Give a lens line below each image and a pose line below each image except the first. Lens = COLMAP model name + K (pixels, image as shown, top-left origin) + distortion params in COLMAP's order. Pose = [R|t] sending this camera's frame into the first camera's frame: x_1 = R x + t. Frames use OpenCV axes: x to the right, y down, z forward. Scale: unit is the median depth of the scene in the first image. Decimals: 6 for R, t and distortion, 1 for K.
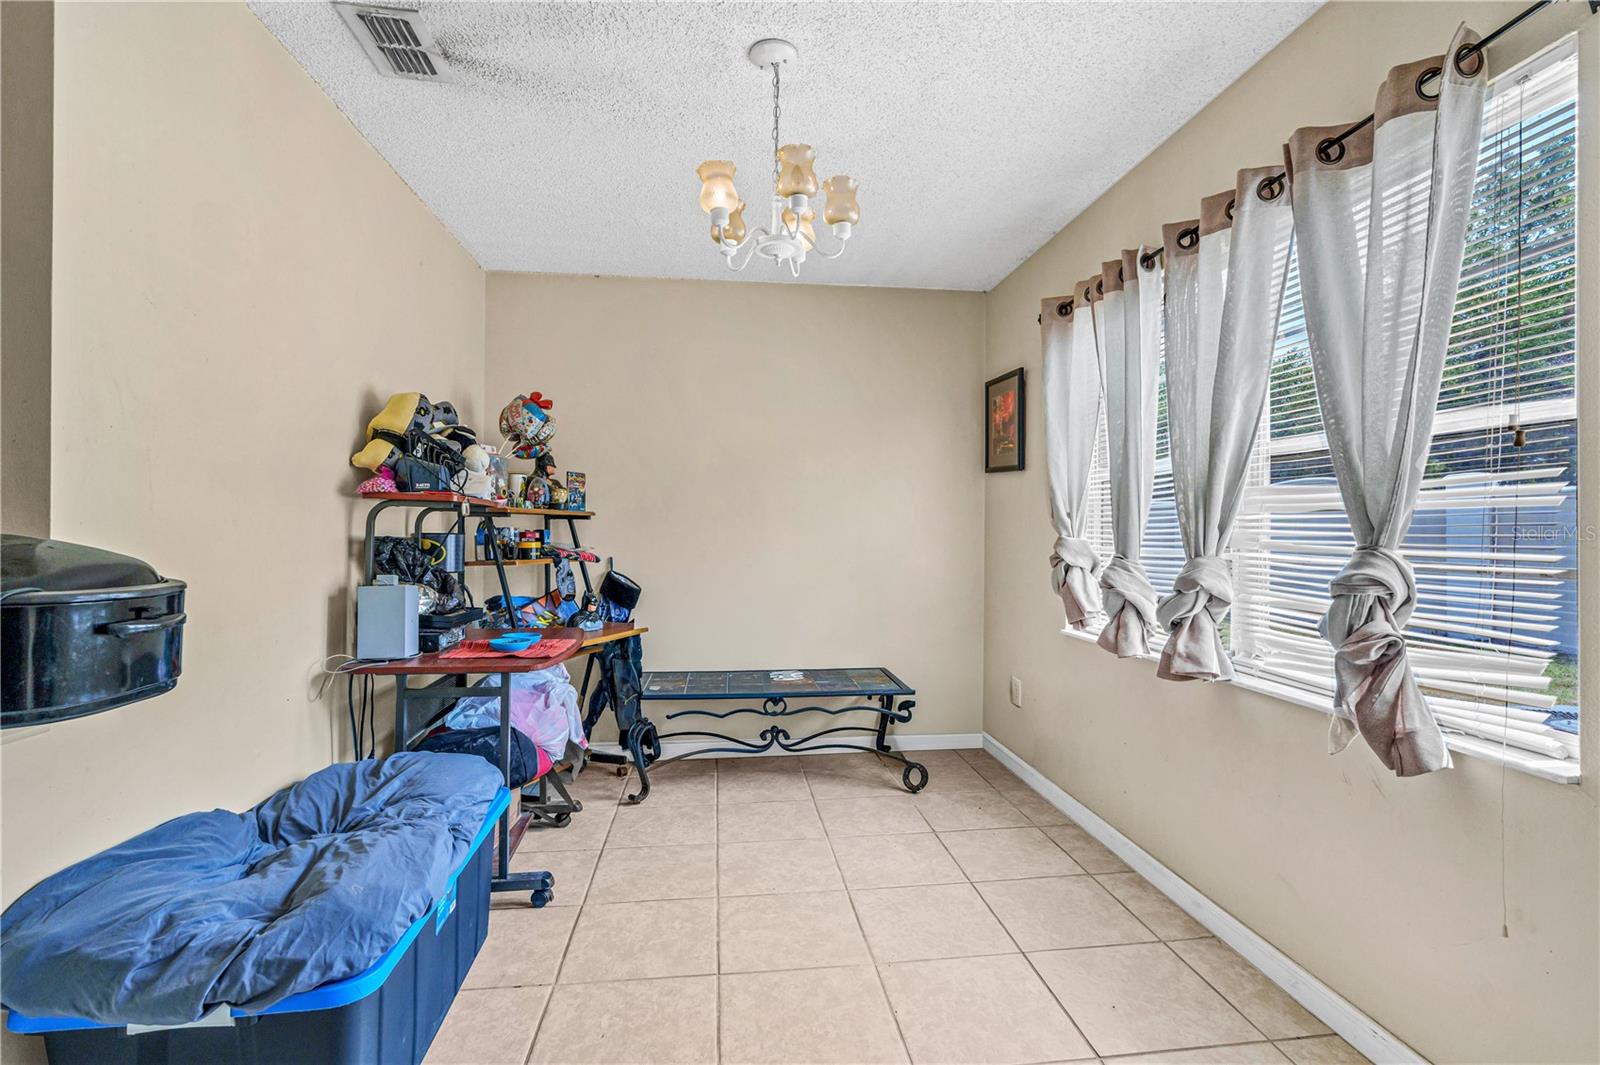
lens RADIAL K [[736.8, 0, 800.0], [0, 736.8, 532.5], [0, 0, 1]] dist [-0.011089, 0.007272]
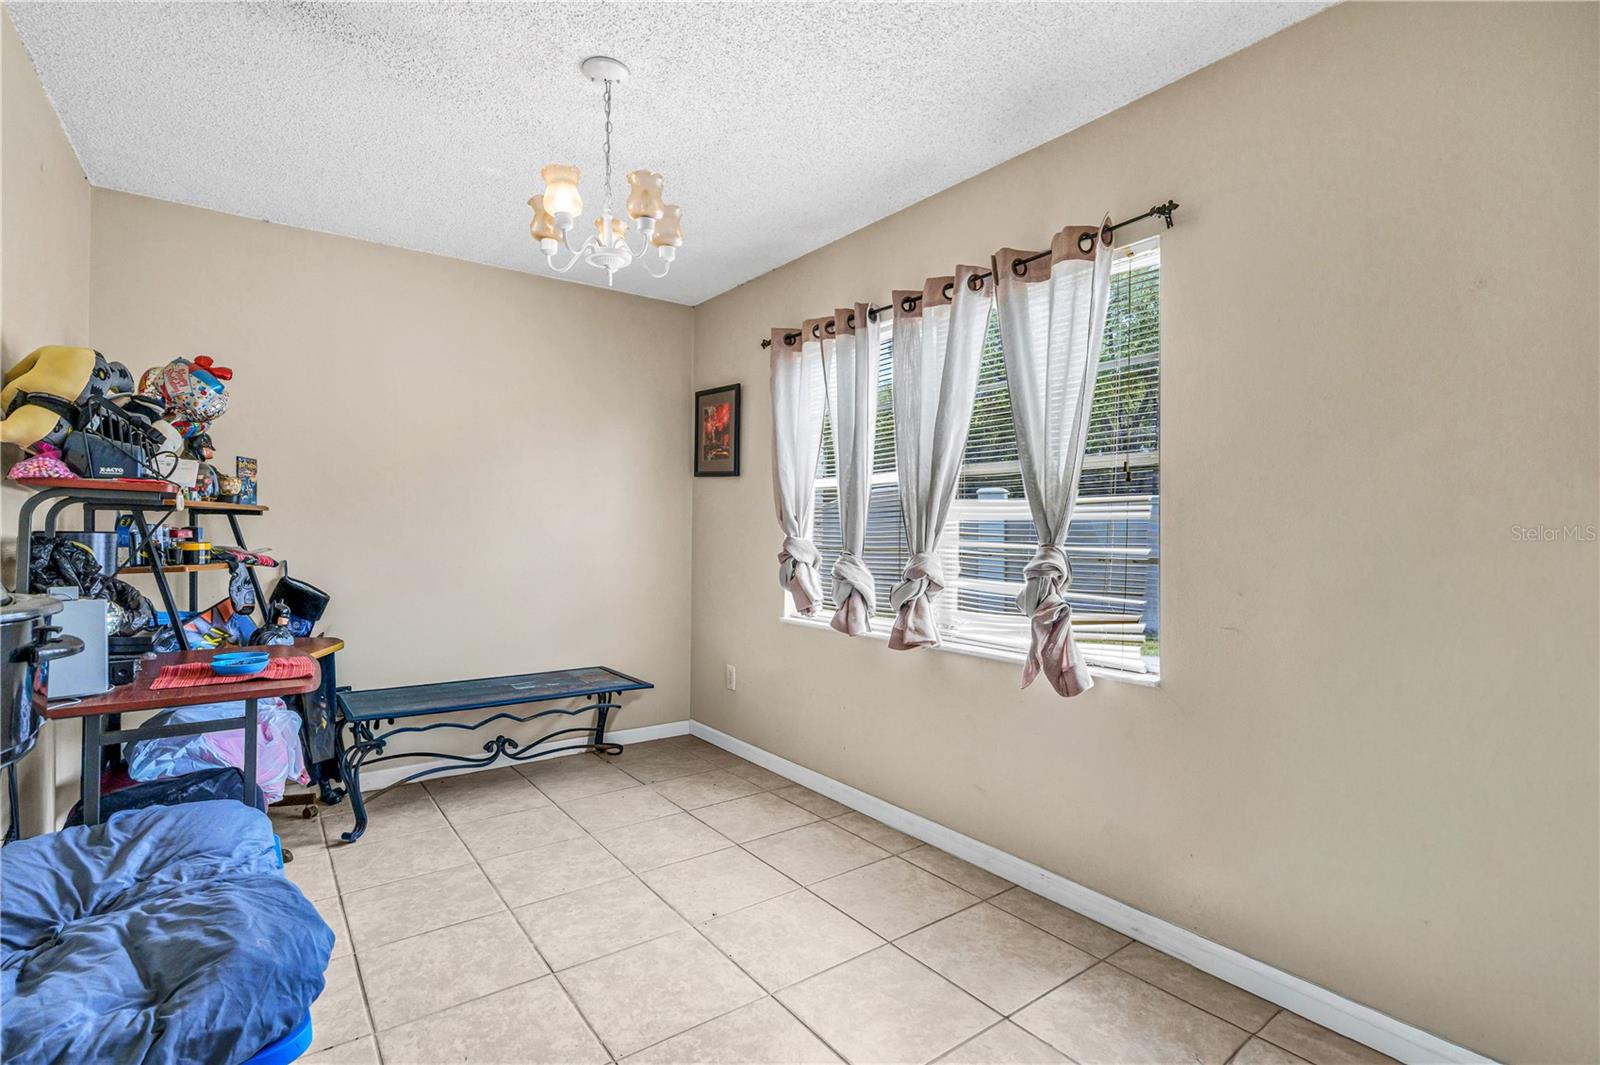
lens RADIAL K [[751.0, 0, 800.0], [0, 751.0, 532.5], [0, 0, 1]] dist [-0.003254, 0.001340]
pose [[0.871401, 0.003532, 0.490558, -0.266481], [-0.004689, 0.999988, 0.001131, -0.002868], [-0.490548, -0.003286, 0.871408, -0.047018]]
